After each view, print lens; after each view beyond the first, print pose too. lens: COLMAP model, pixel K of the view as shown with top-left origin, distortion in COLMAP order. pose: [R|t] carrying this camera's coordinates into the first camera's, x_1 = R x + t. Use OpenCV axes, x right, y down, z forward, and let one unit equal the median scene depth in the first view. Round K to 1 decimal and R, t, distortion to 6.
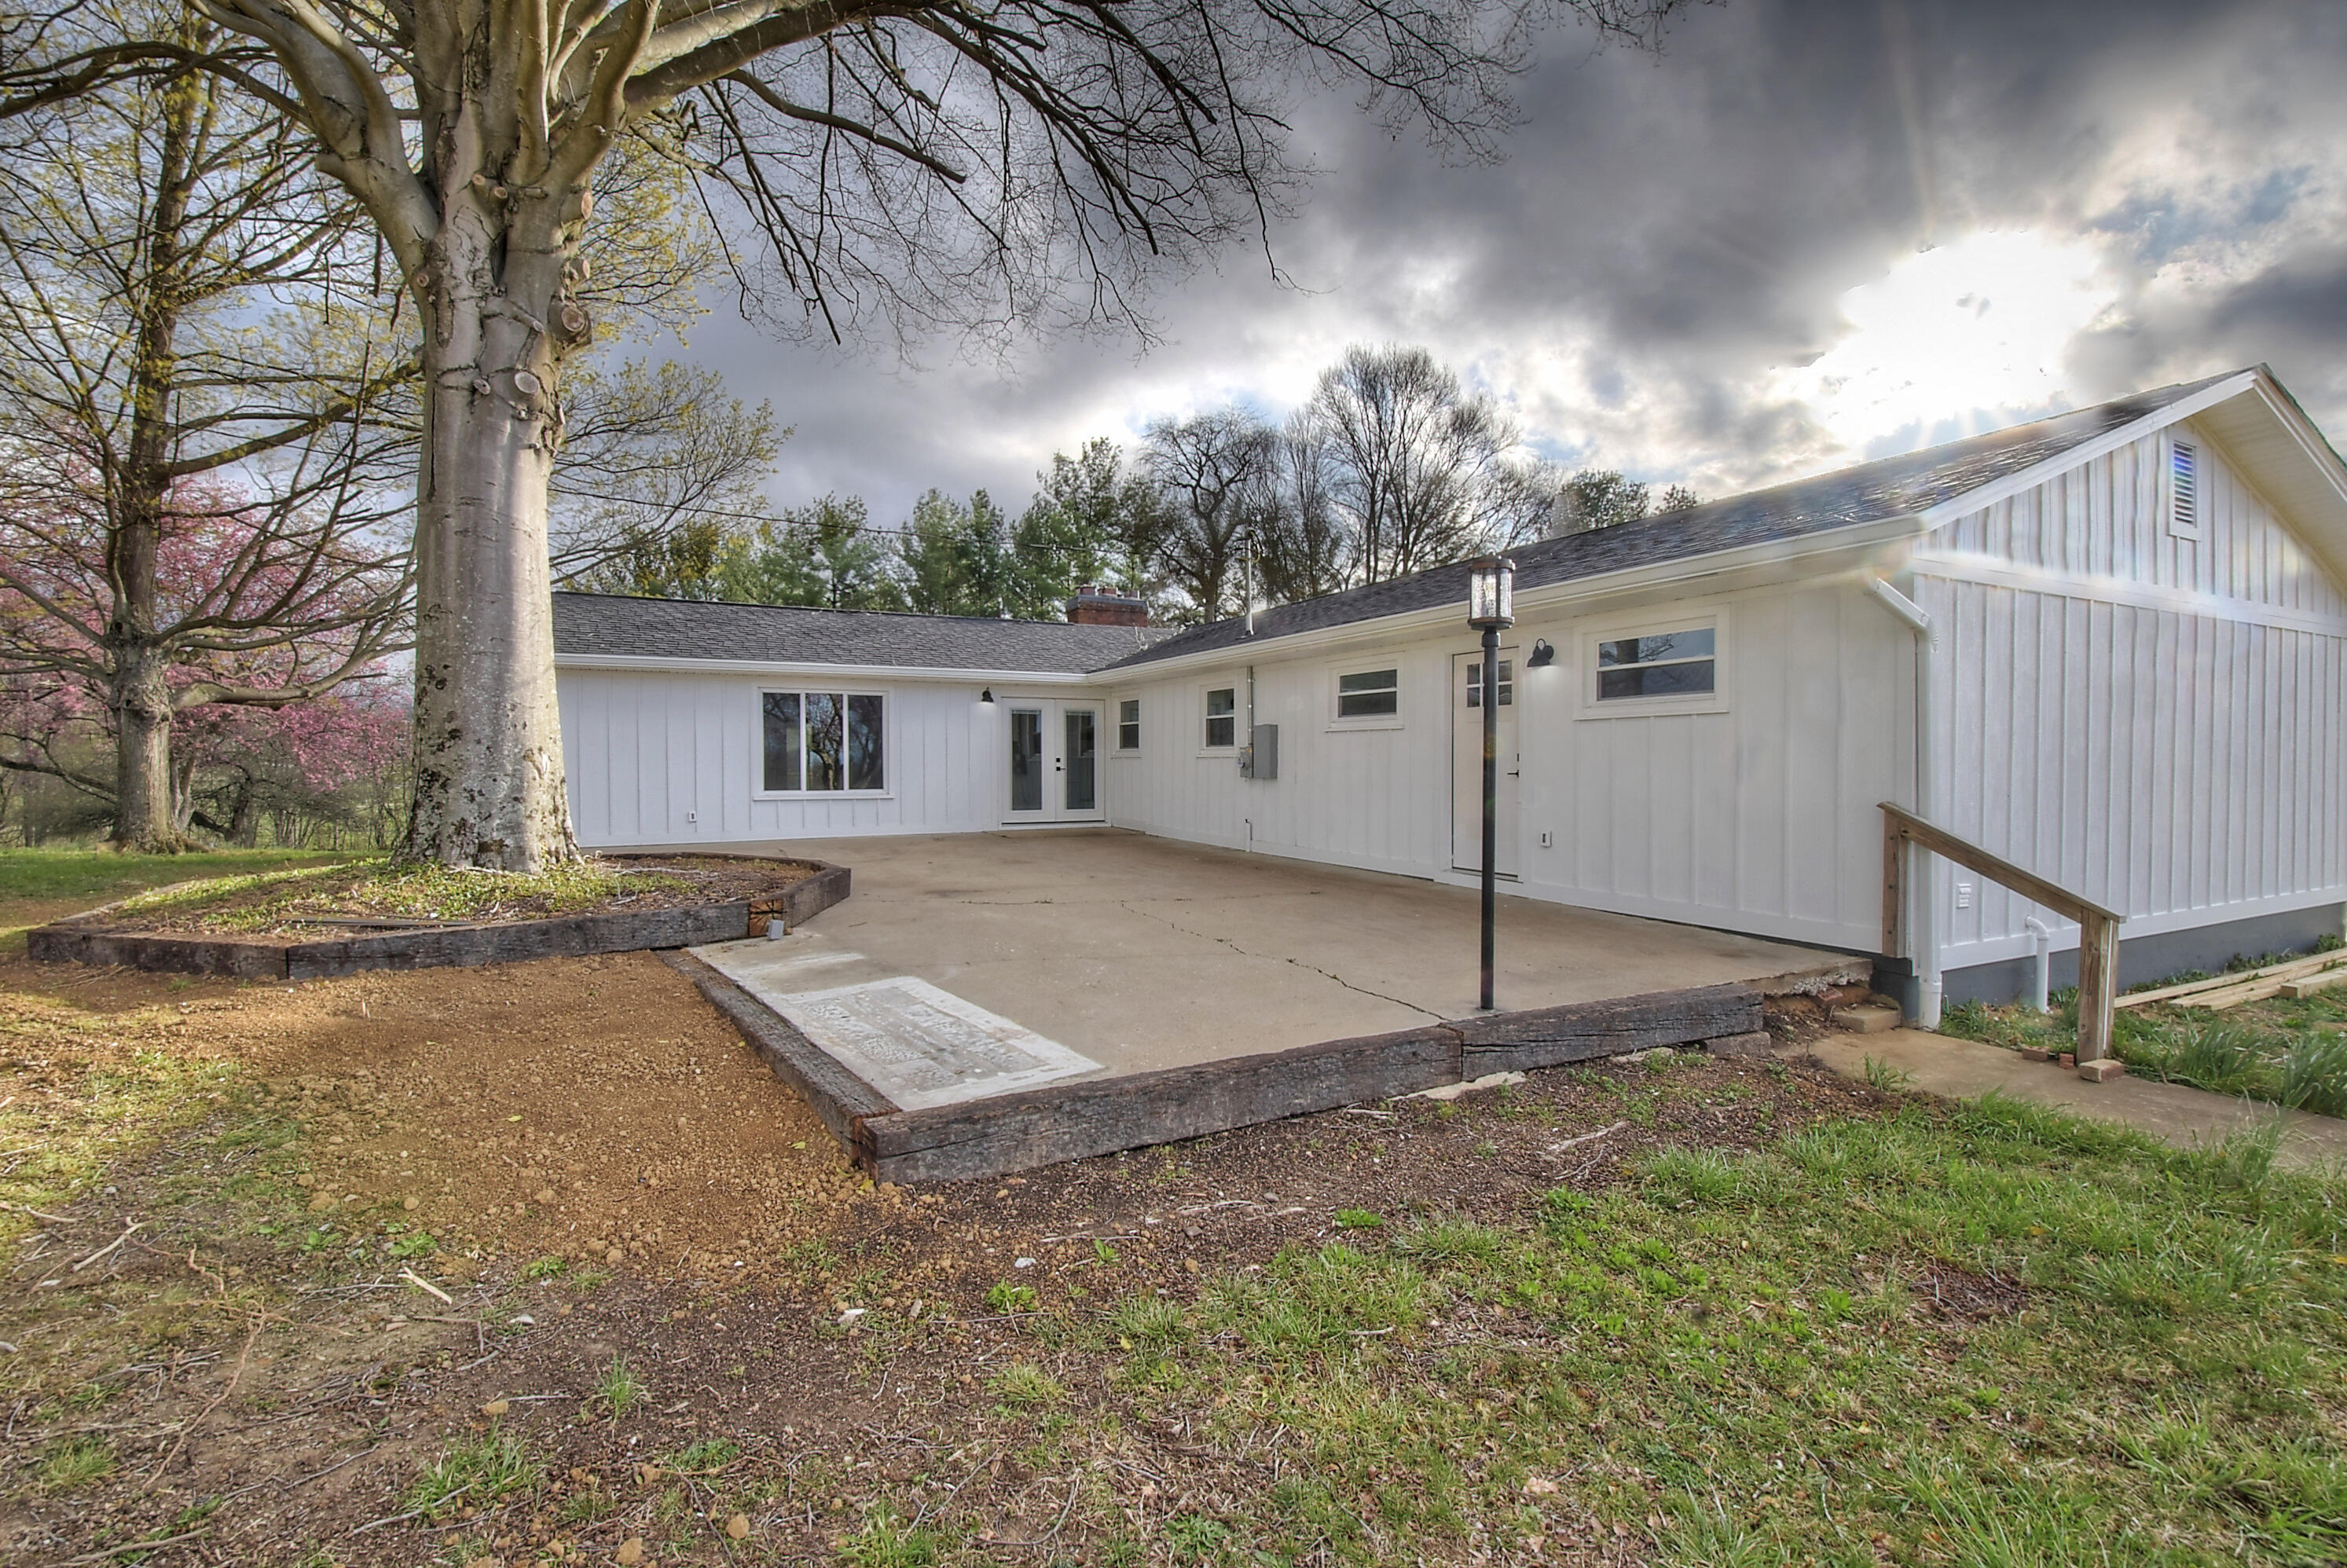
lens RADIAL K [[1053.6, 0, 1173.5], [0, 1053.6, 784.0], [0, 0, 1]] dist [-0.003550, -0.000172]
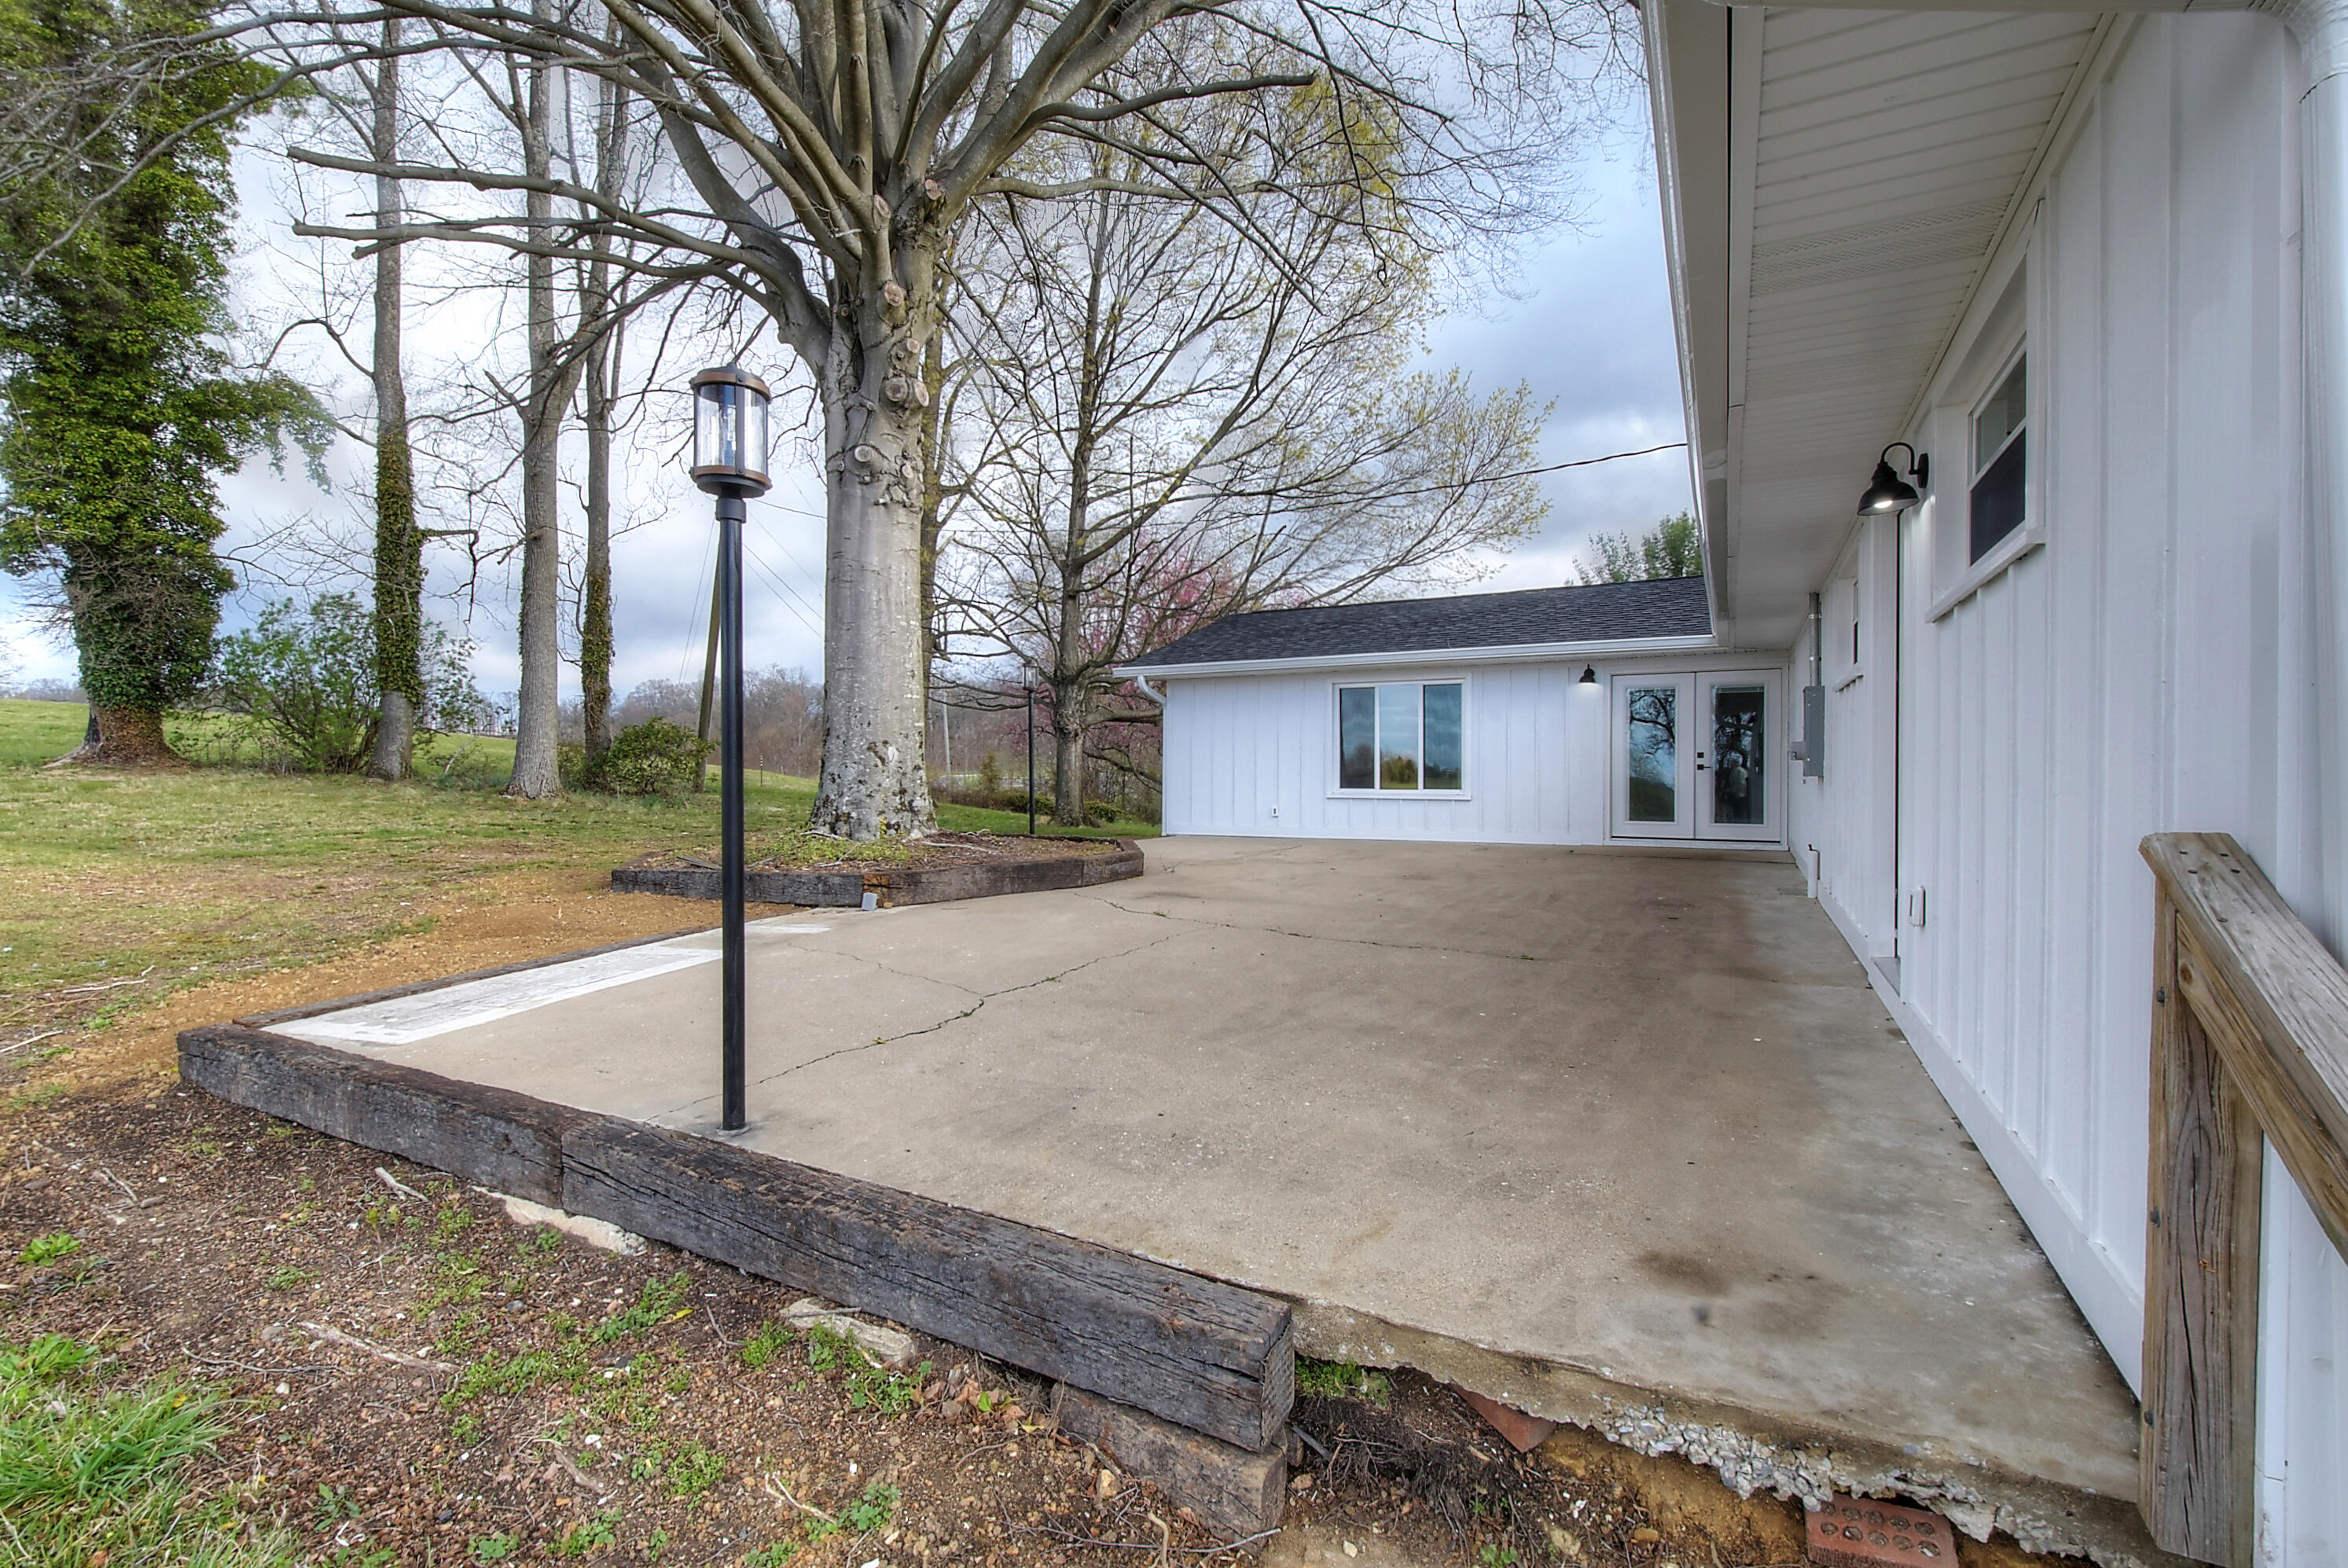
lens RADIAL K [[1054.1, 0, 1174.0], [0, 1054.1, 784.0], [0, 0, 1]] dist [-0.003550, -0.000172]
pose [[0.551664, 0.010190, -0.834004, 0.638619], [-0.018818, 0.999823, -0.000231, 0.010220], [0.833854, 0.015822, 0.551758, 0.600811]]
